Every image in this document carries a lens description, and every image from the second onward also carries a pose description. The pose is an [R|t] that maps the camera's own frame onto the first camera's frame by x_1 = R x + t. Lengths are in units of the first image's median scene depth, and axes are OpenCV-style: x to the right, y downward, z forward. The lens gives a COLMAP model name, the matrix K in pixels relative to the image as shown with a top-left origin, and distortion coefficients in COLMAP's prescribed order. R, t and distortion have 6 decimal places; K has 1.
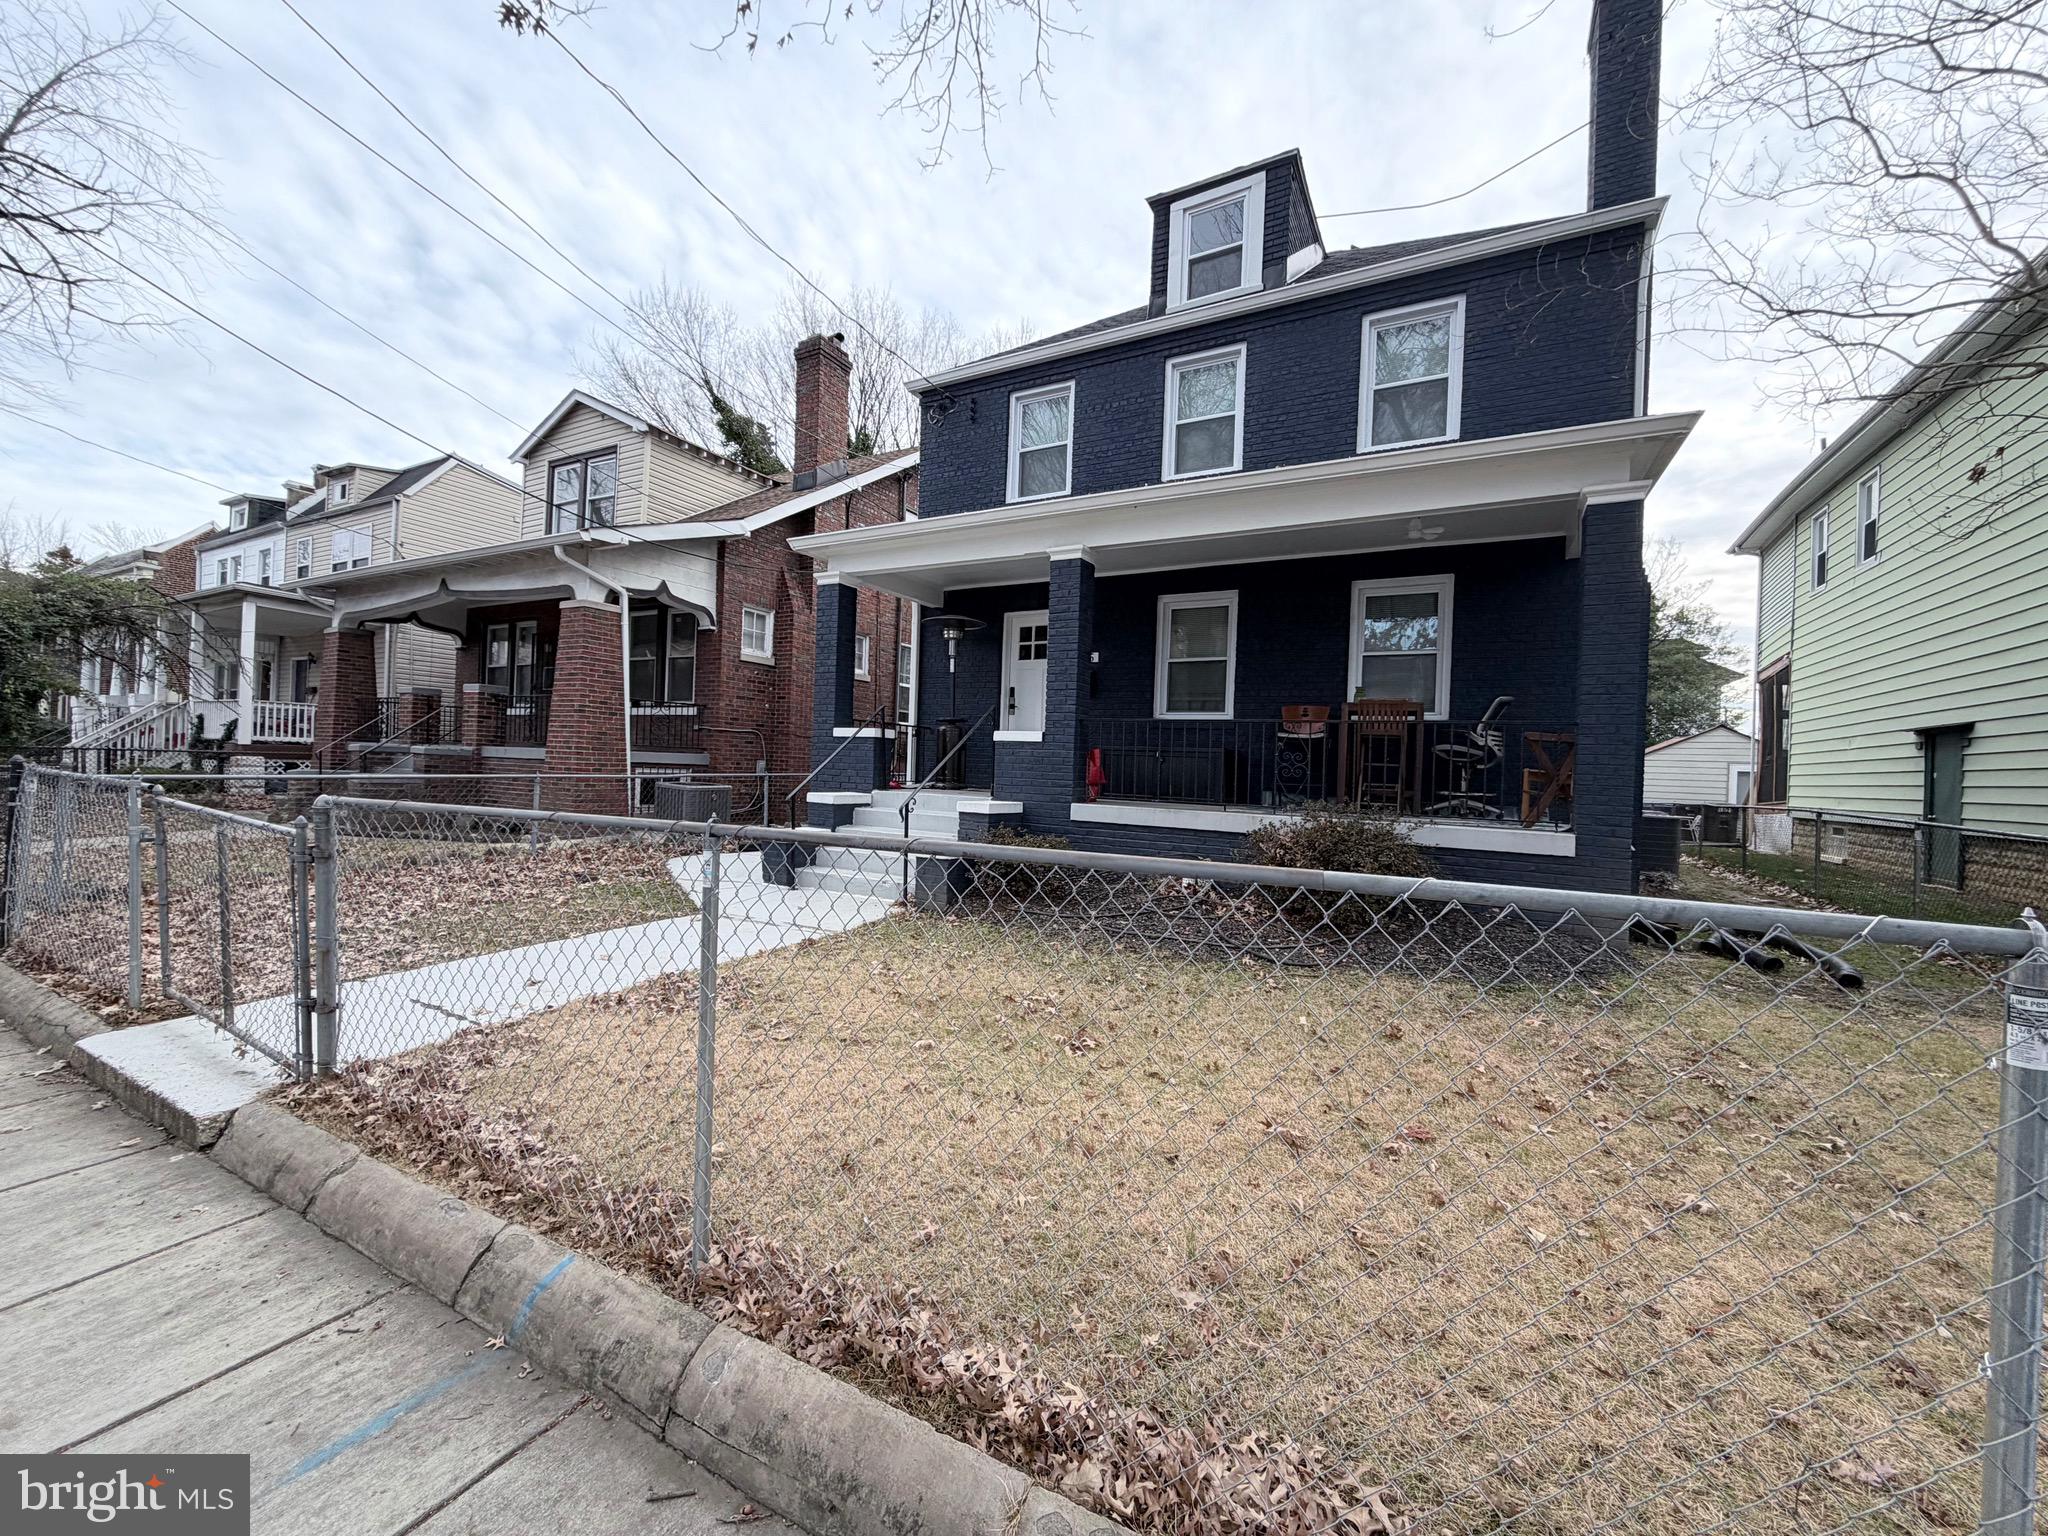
lens RADIAL K [[813.9, 0, 1010.7], [0, 813.9, 766.9], [0, 0, 1]] dist [0.000223, -0.000412]
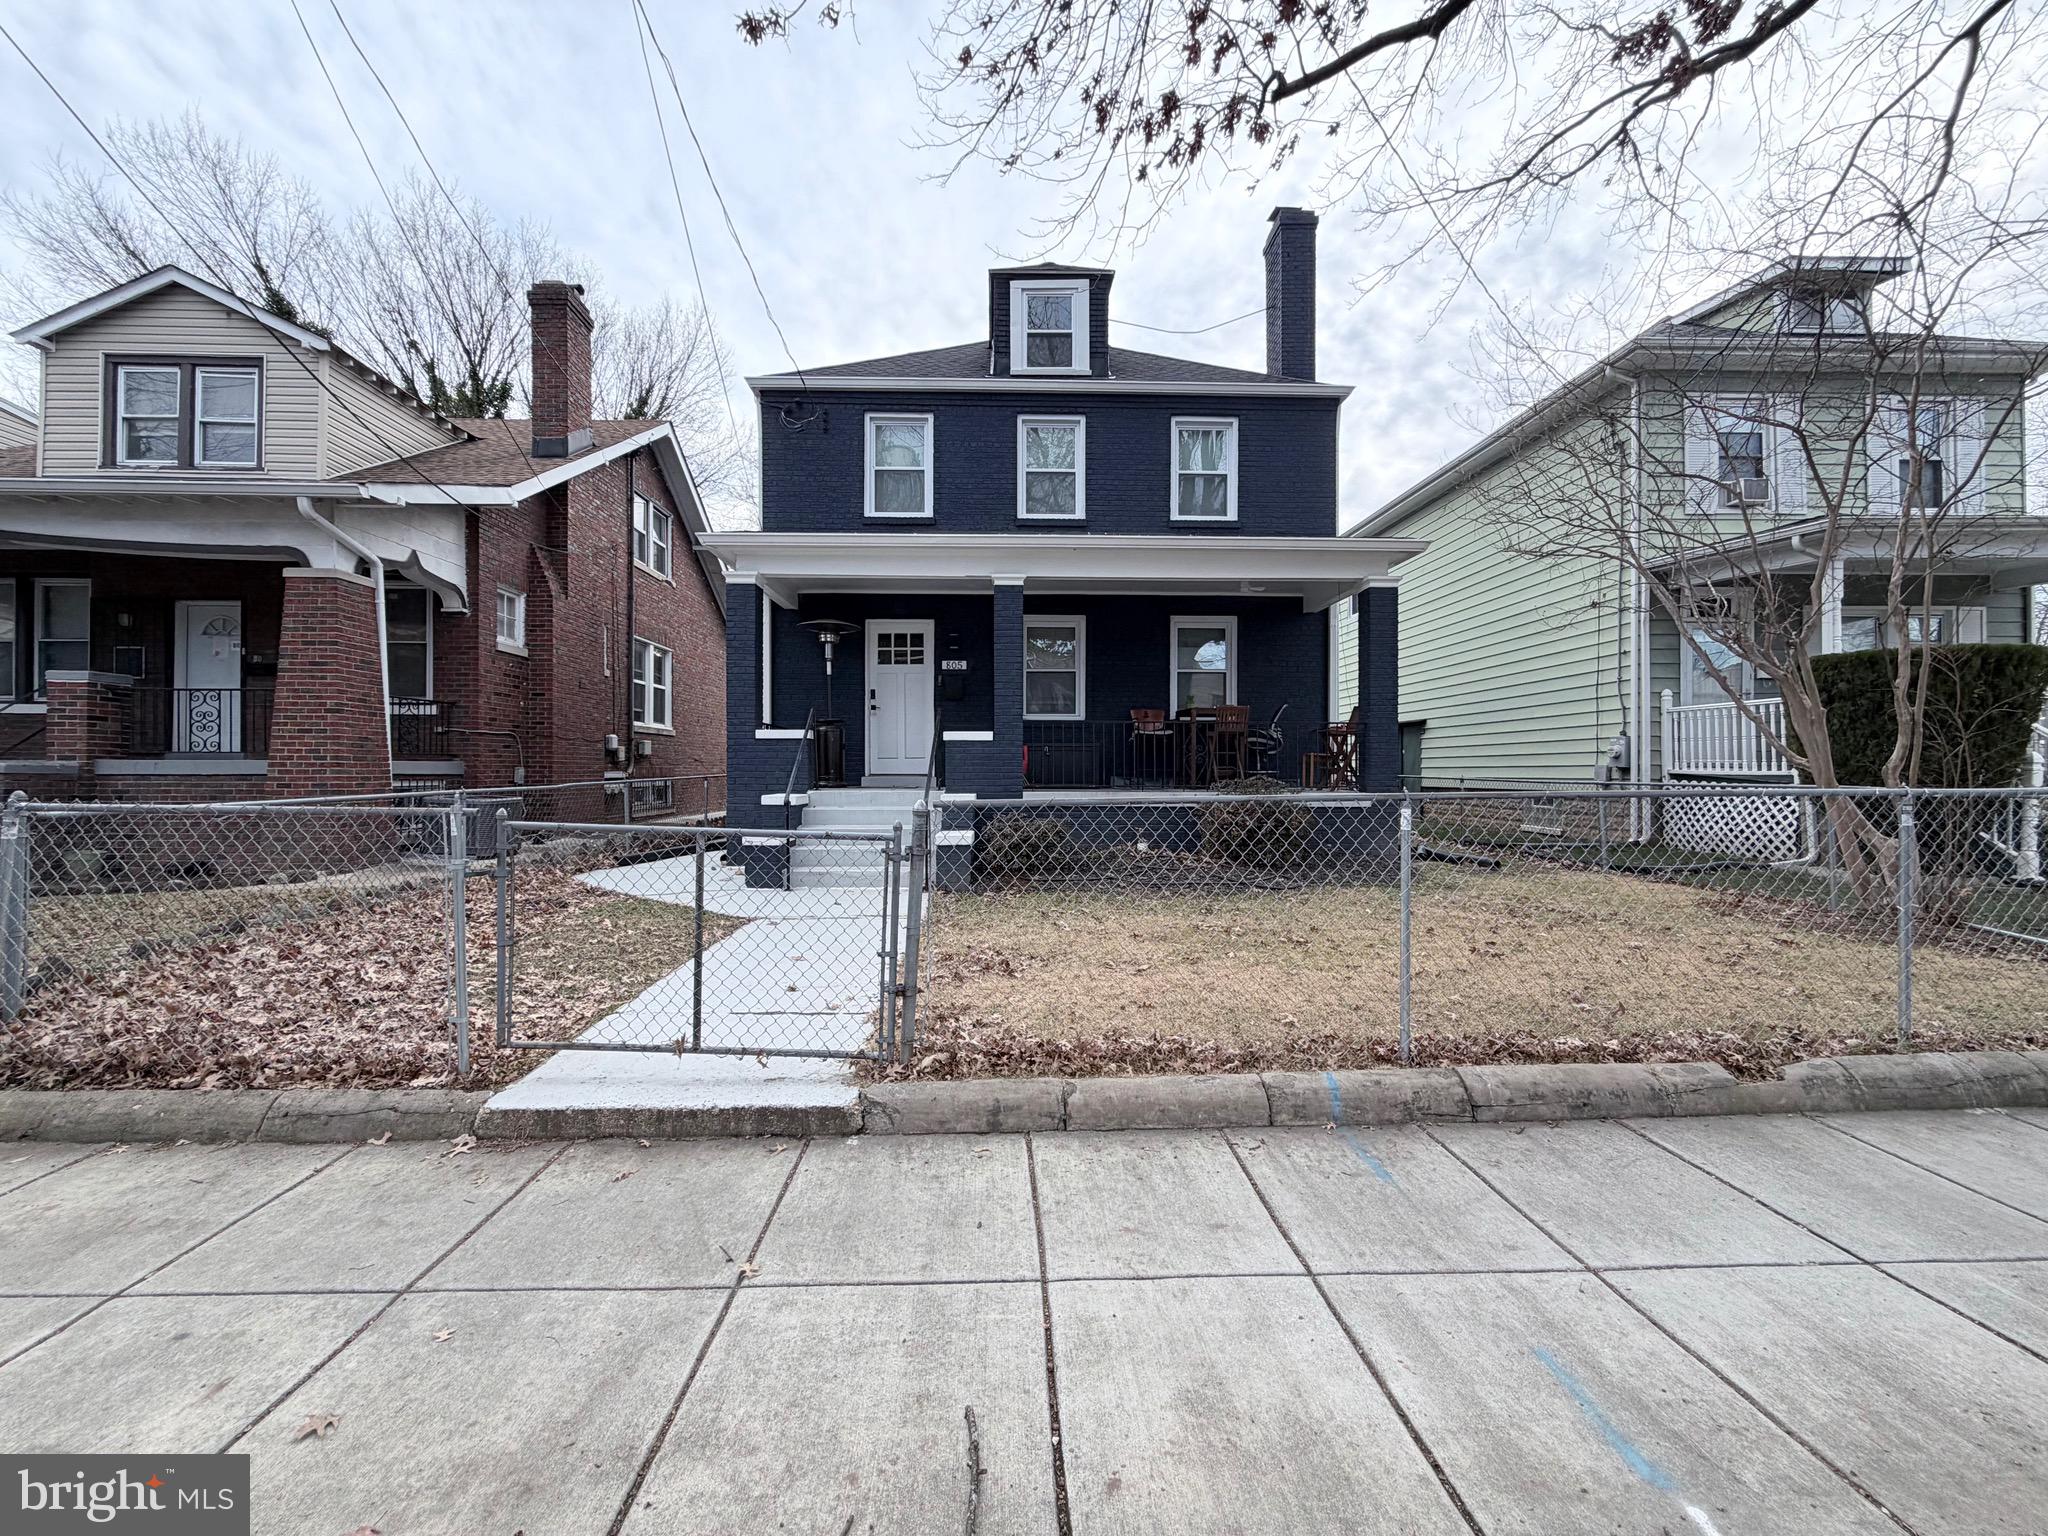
lens RADIAL K [[813.9, 0, 1014.4], [0, 813.9, 767.2], [0, 0, 1]] dist [0.000223, -0.000412]
pose [[0.858671, -0.033464, 0.511434, -0.389847], [0.029931, 0.999437, 0.015142, -0.006931], [-0.511653, 0.002306, 0.859189, -0.010196]]
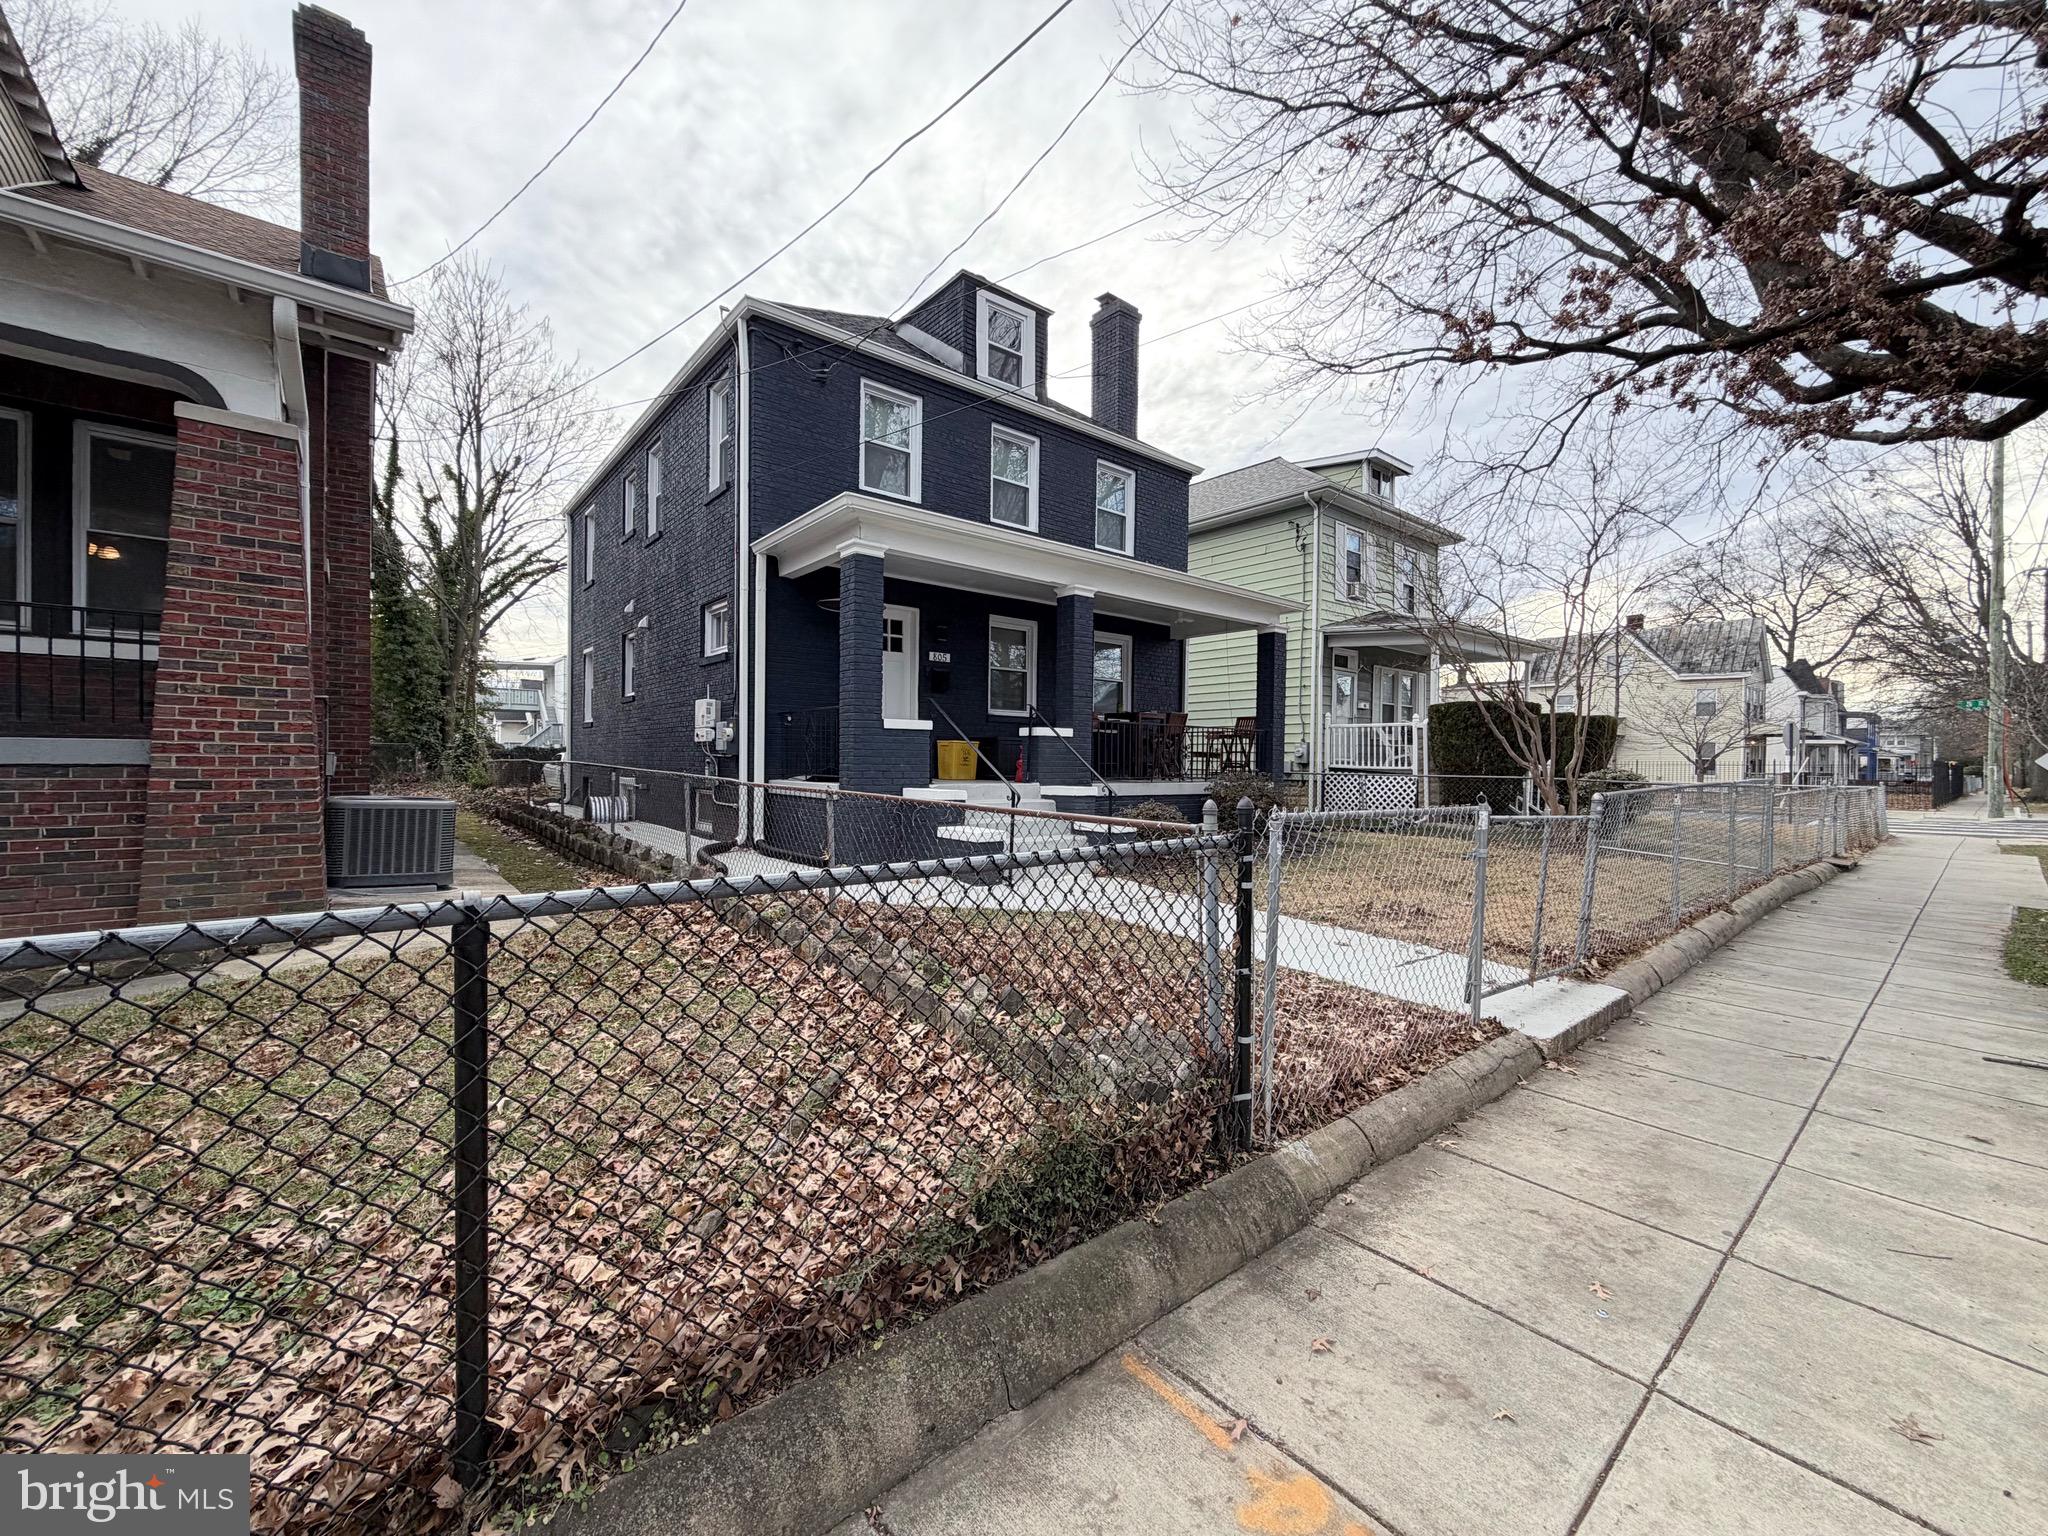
lens RADIAL K [[813.9, 0, 1015.3], [0, 813.9, 766.2], [0, 0, 1]] dist [0.000223, -0.000412]
pose [[0.365497, -0.038801, 0.930003, -0.864579], [0.000355, 0.999137, 0.041546, -0.027867], [-0.930812, -0.014854, 0.365195, 0.454793]]
